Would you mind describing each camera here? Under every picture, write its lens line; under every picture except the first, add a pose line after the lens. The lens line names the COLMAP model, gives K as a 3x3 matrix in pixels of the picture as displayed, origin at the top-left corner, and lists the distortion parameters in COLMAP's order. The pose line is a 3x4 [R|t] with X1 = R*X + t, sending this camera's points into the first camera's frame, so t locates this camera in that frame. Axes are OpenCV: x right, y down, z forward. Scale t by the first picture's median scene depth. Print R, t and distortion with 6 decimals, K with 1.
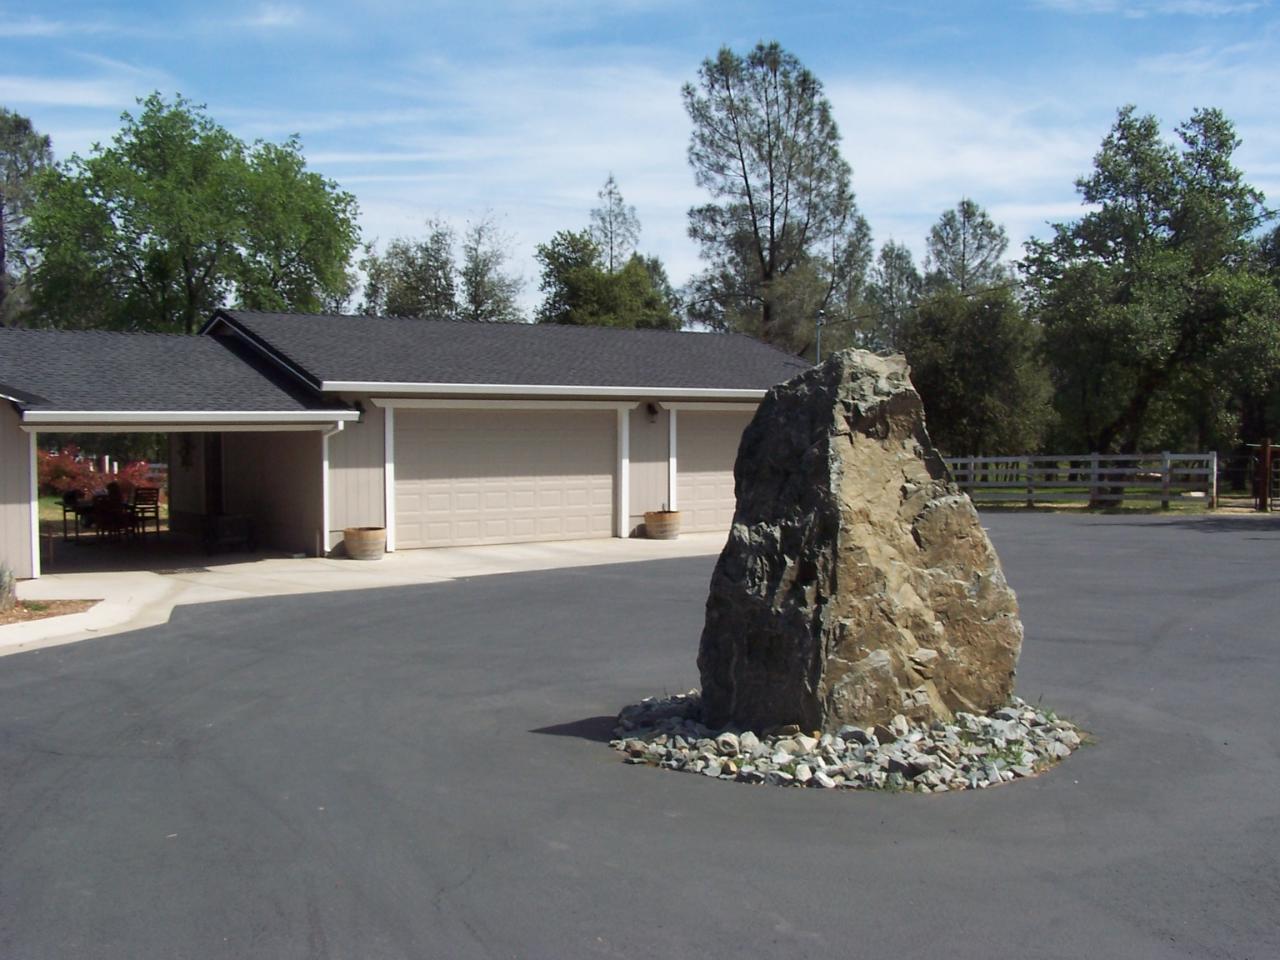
lens RADIAL K [[1420.3, 0, 681.7], [0, 1420.3, 445.7], [0, 0, 1]] dist [-0.102344, 0.000000]
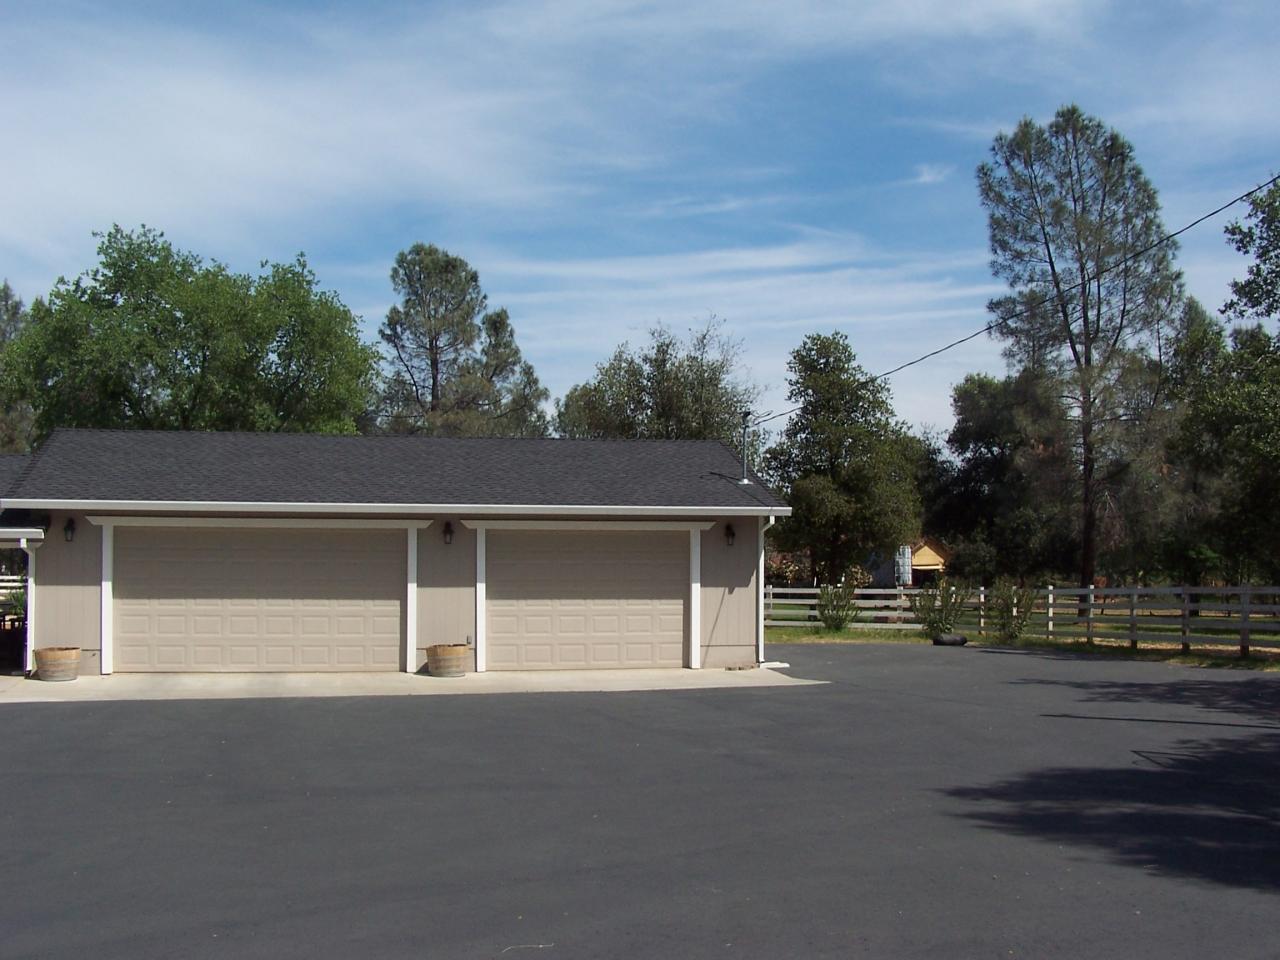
lens RADIAL K [[1420.3, 0, 643.3], [0, 1420.3, 484.9], [0, 0, 1]] dist [-0.102344, 0.000000]
pose [[0.891124, -0.012360, -0.453592, 0.338398], [-0.012355, 0.998597, -0.051484, -0.005952], [0.453592, 0.051482, 0.889721, 0.185837]]
